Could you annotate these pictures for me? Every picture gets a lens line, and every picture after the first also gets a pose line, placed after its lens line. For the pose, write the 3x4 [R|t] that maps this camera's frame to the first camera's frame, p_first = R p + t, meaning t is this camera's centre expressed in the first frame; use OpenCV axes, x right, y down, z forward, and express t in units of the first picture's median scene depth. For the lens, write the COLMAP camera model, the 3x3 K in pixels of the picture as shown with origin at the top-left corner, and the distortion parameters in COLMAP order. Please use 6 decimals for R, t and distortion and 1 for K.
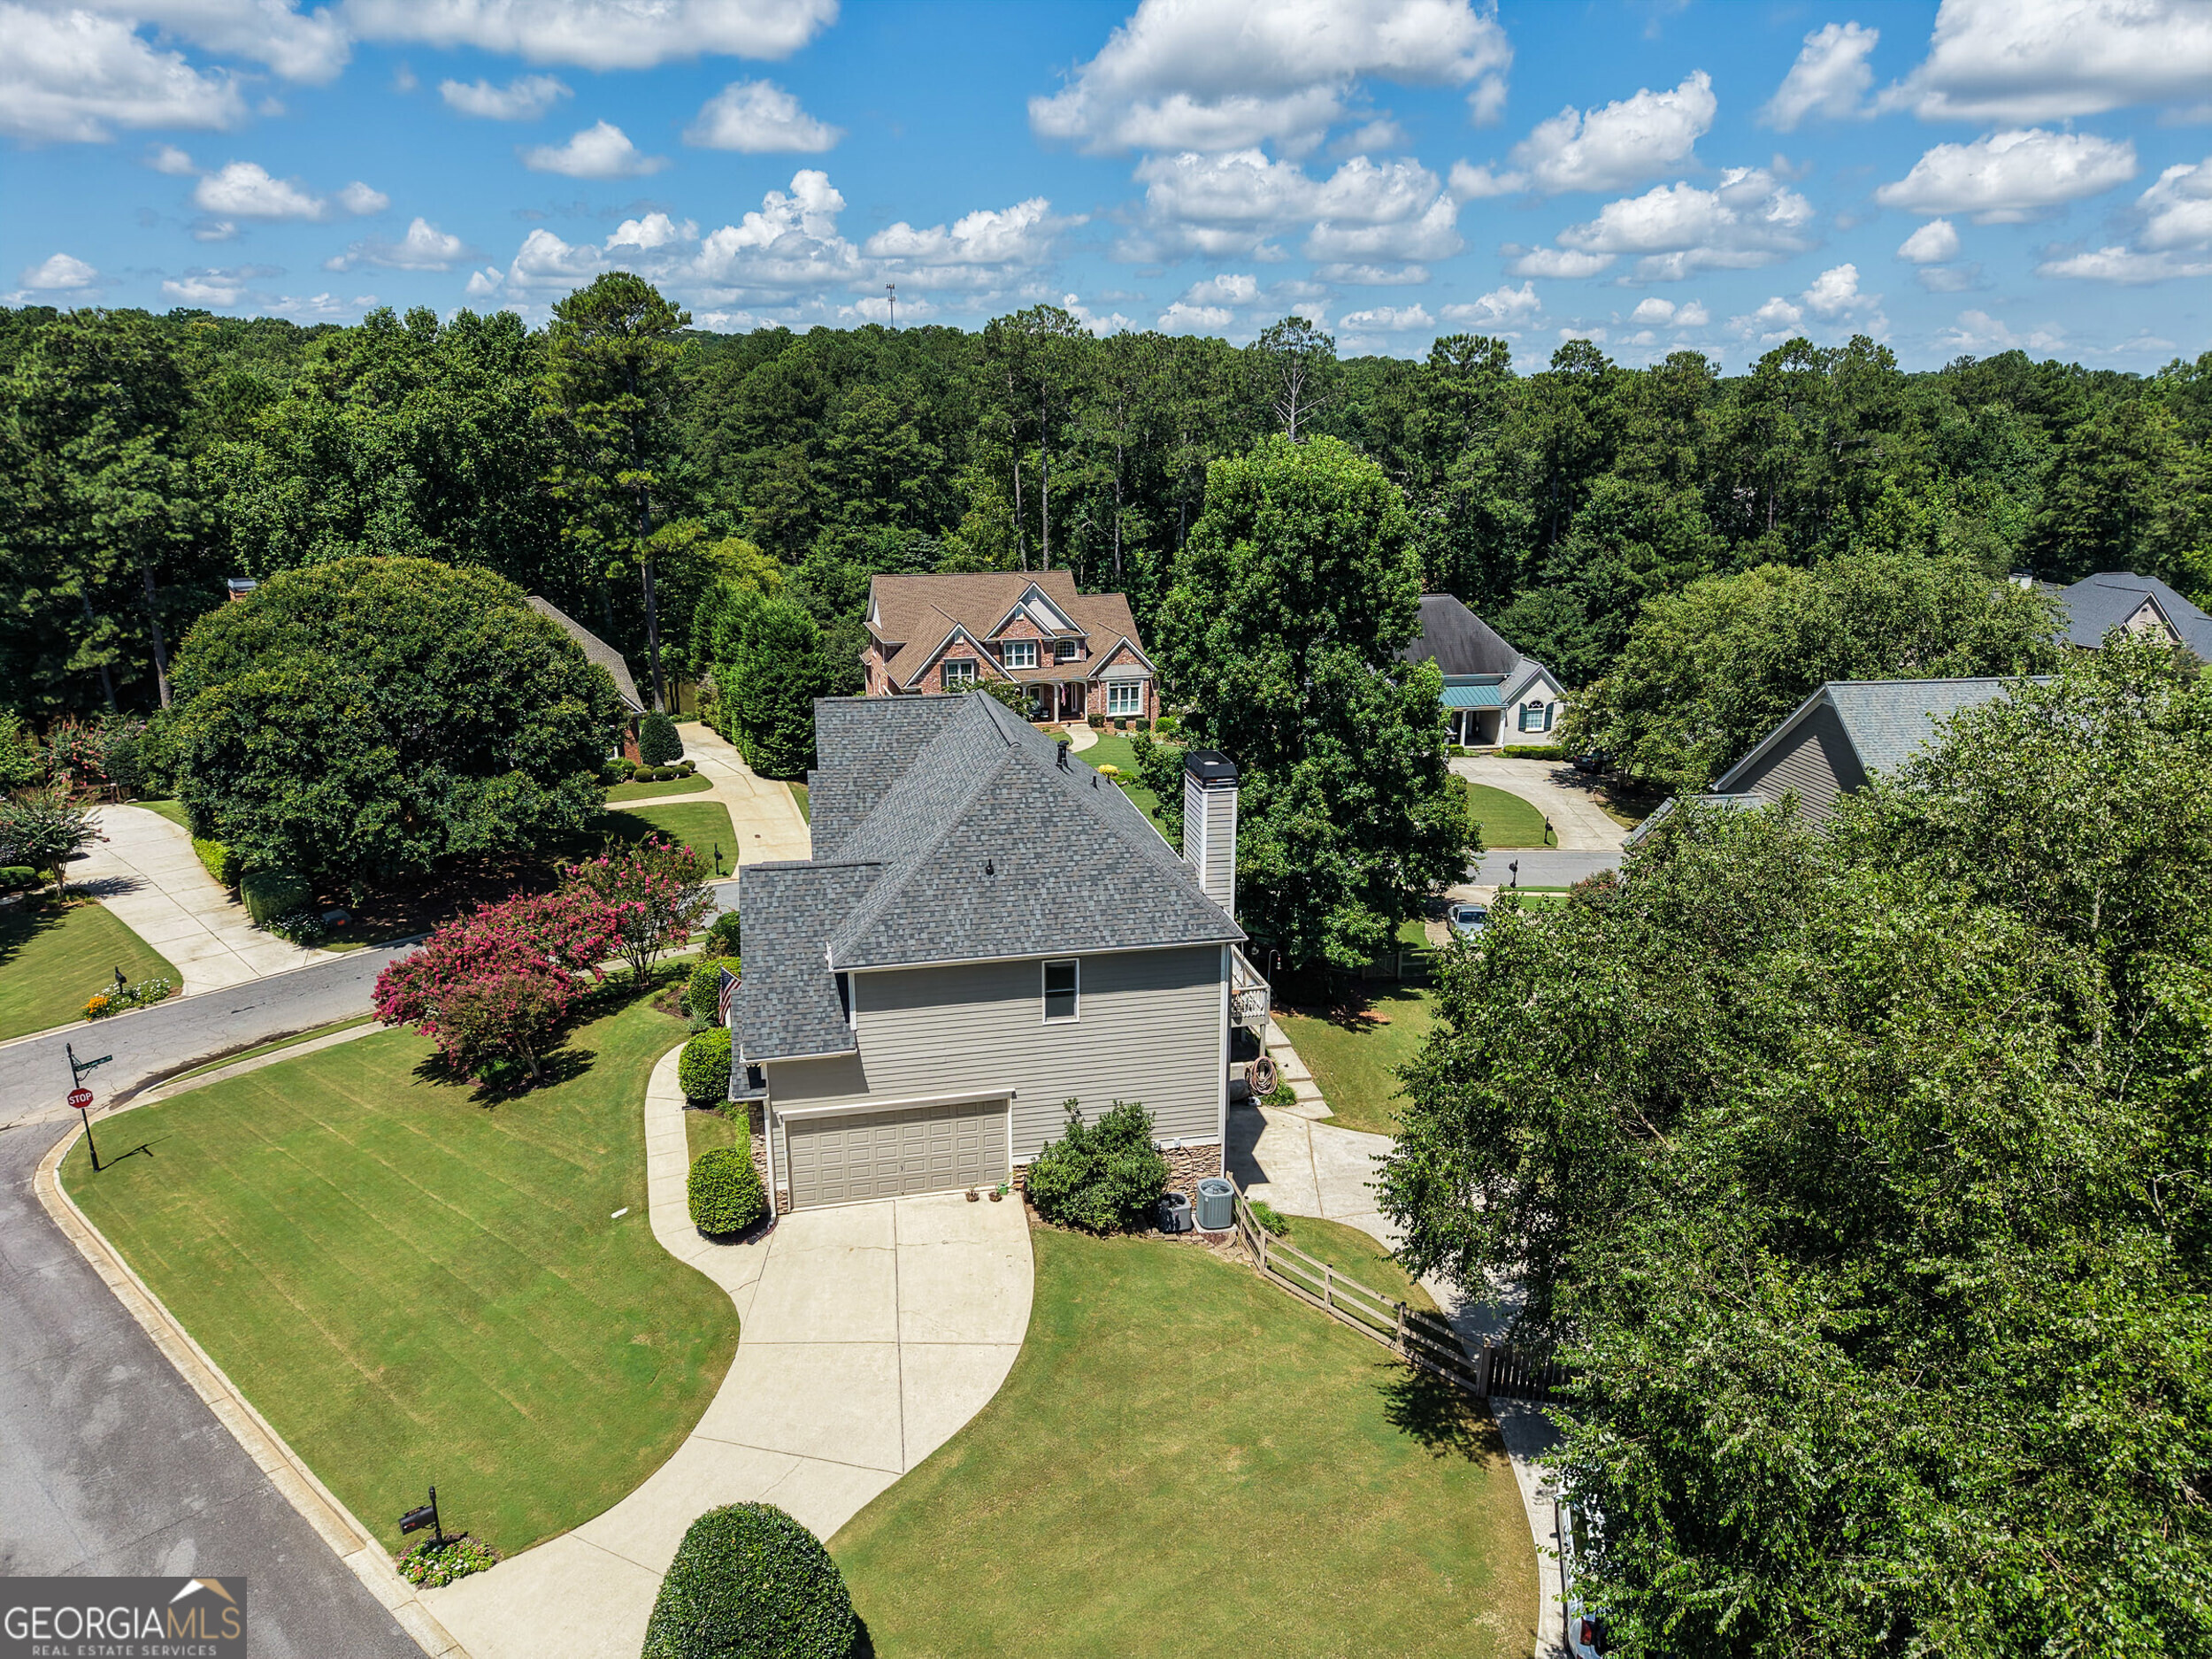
lens RADIAL K [[1479.5, 0, 1106.0], [0, 1479.5, 829.5], [0, 0, 1]] dist [0.111619, -0.122254]
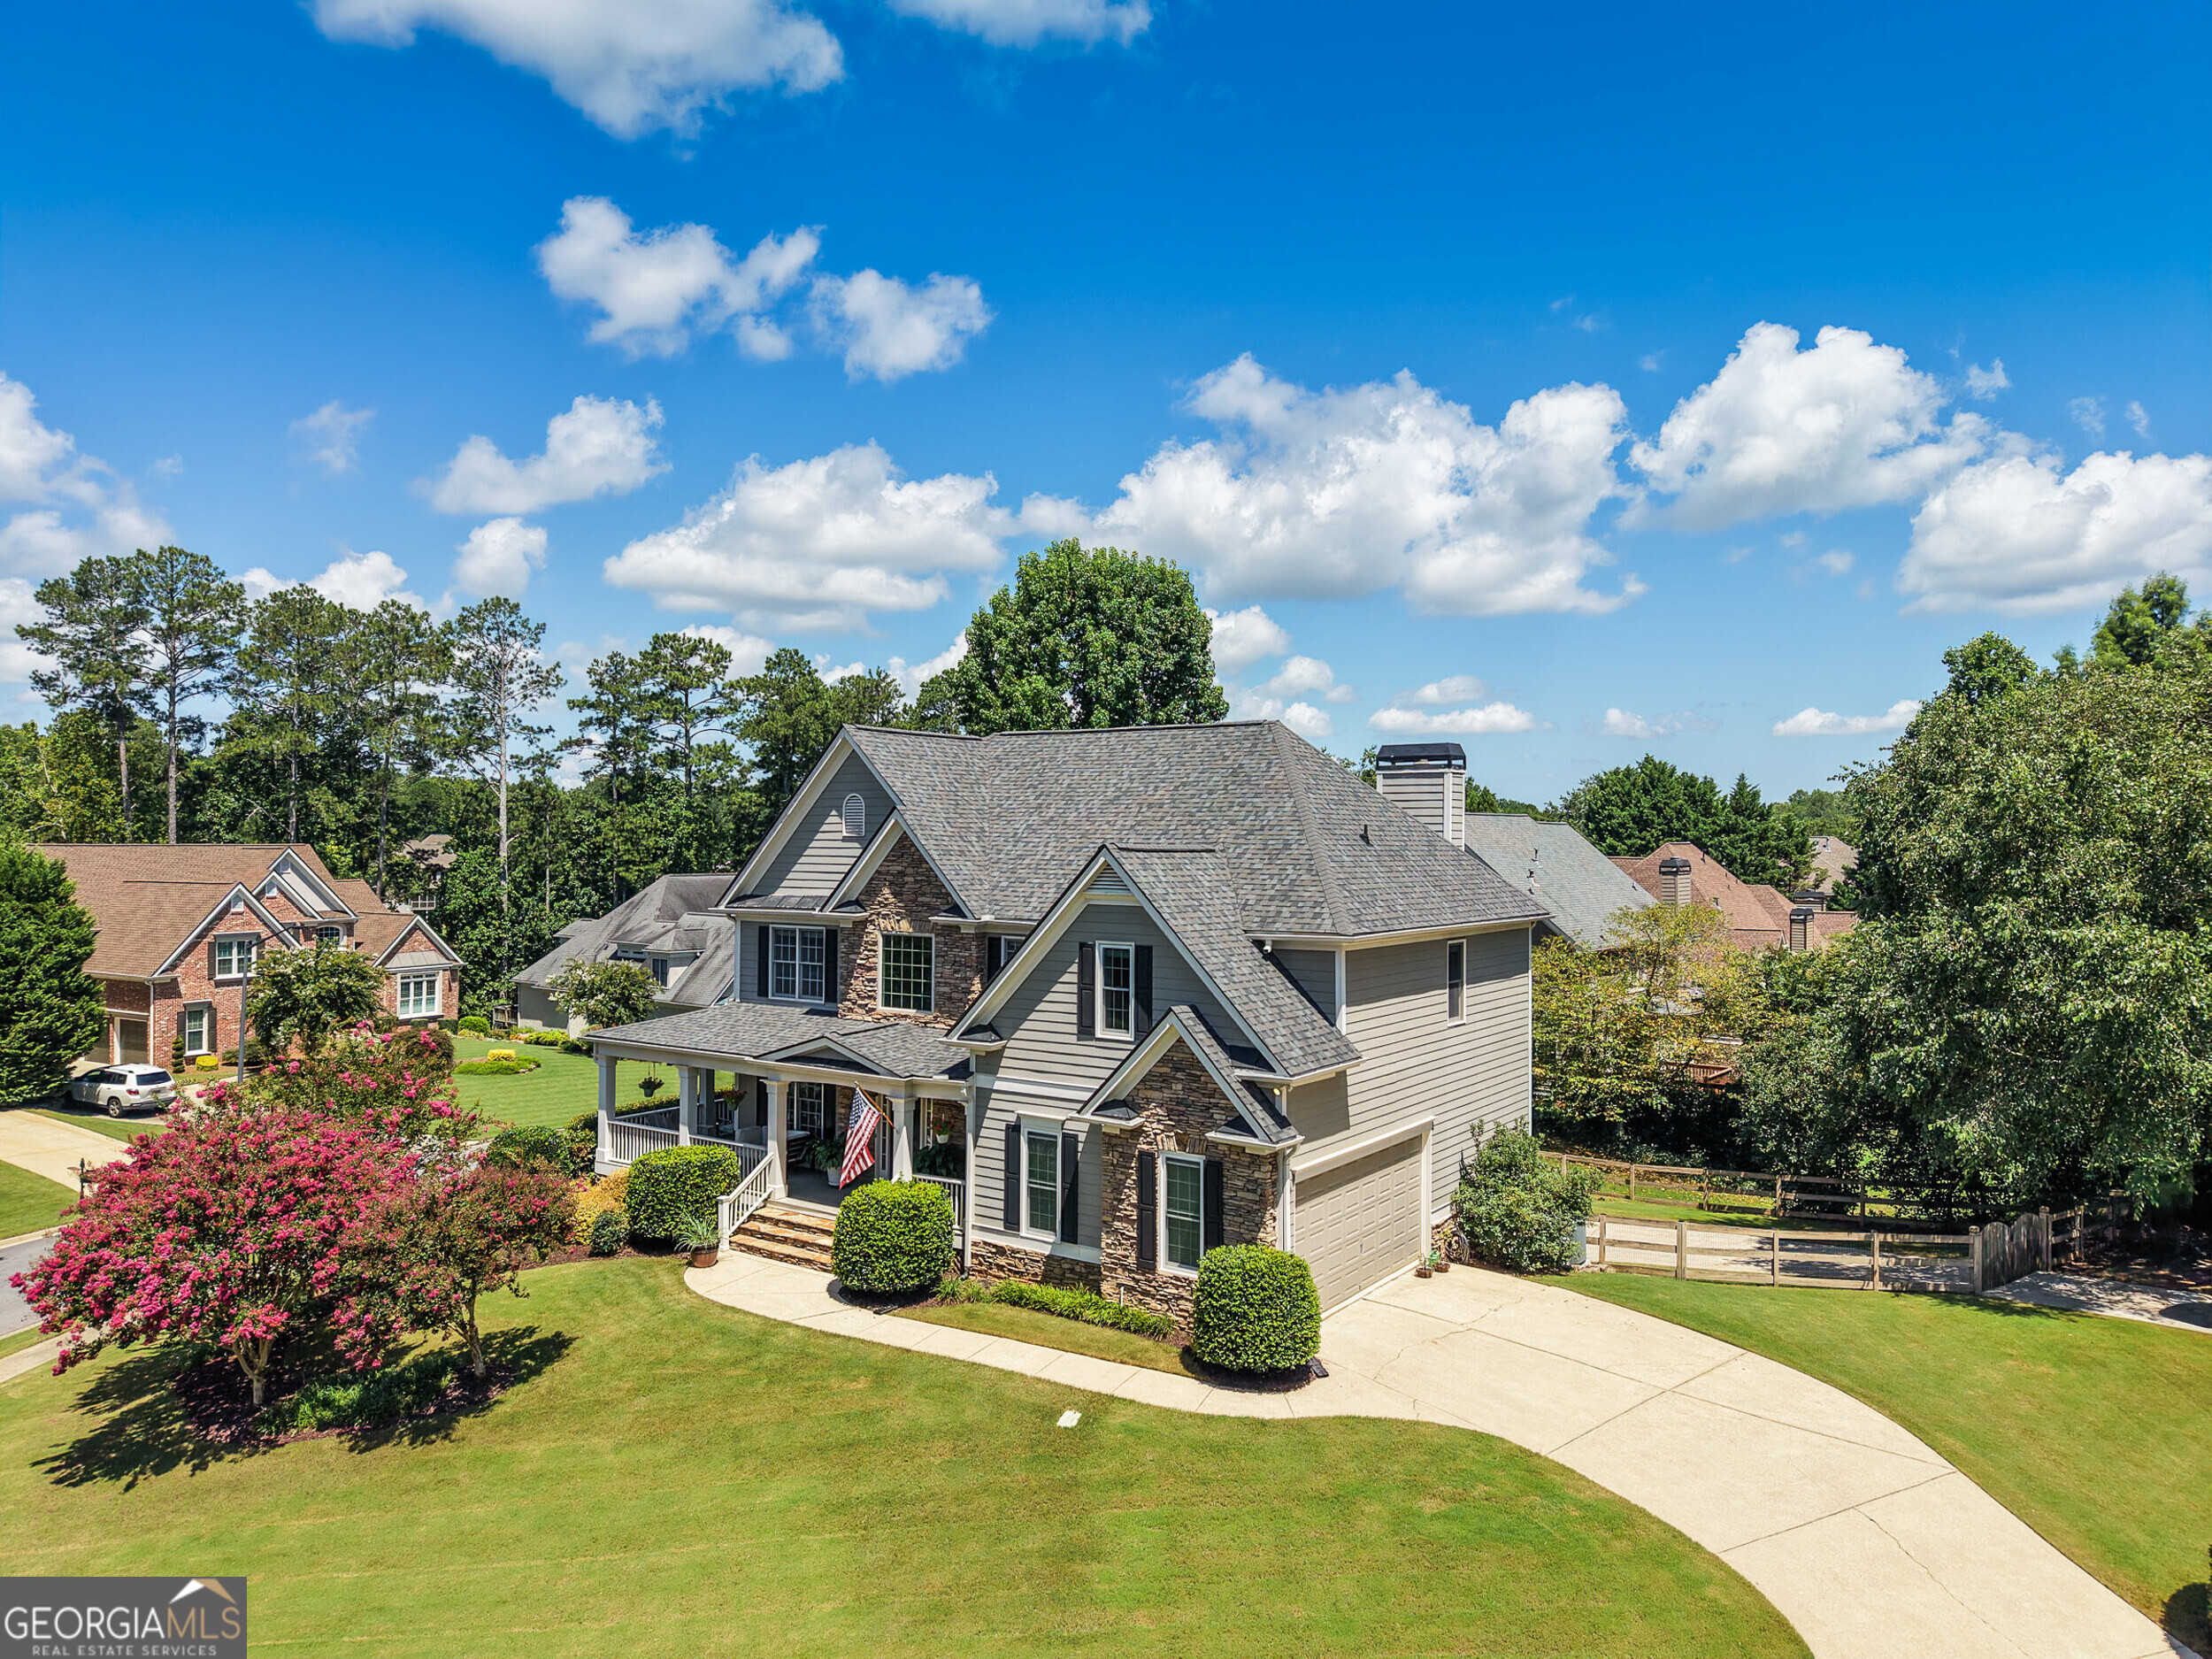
lens RADIAL K [[1479.5, 0, 1106.0], [0, 1479.5, 829.5], [0, 0, 1]] dist [0.111619, -0.122254]
pose [[0.738393, 0.005524, 0.674348, -0.315642], [0.181344, 0.961507, -0.206443, 0.070363], [-0.649531, 0.274725, 0.708968, 0.223888]]
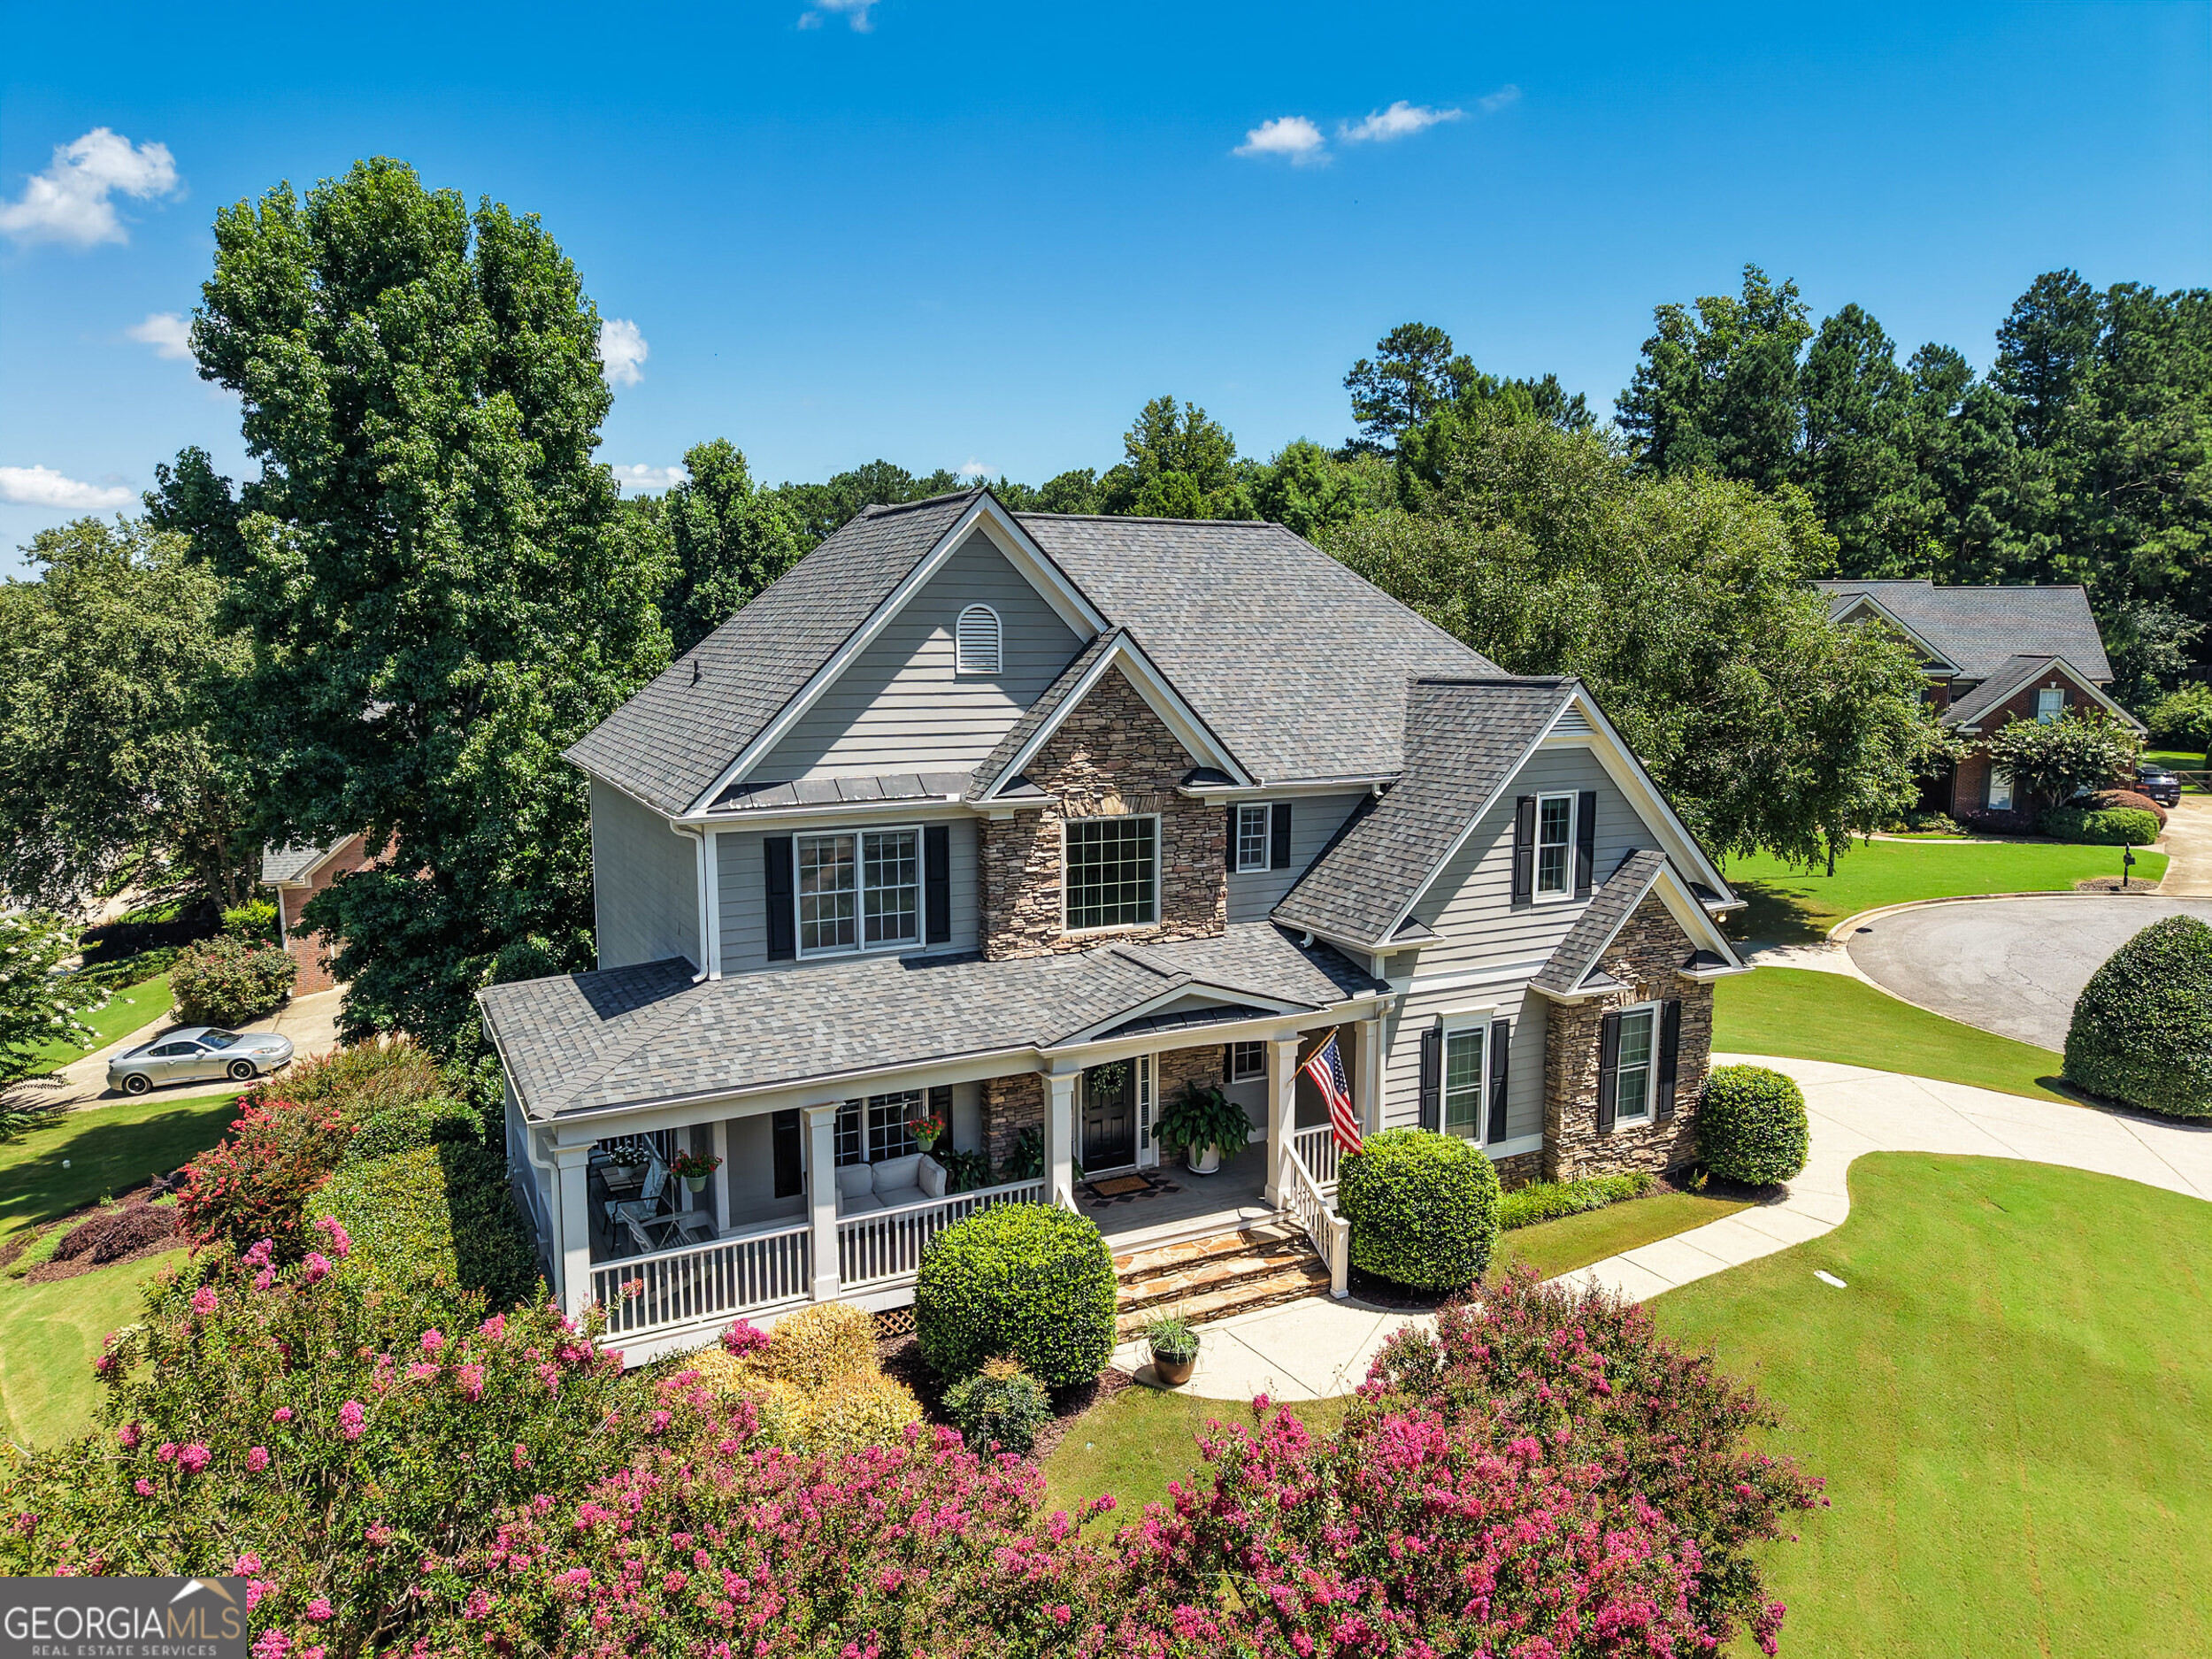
lens RADIAL K [[1479.5, 0, 1106.0], [0, 1479.5, 829.5], [0, 0, 1]] dist [0.111619, -0.122254]
pose [[-0.272938, -0.140470, 0.951721, -0.341998], [0.257637, 0.942474, 0.212991, -0.044525], [-0.926892, 0.303332, -0.221047, 0.591417]]
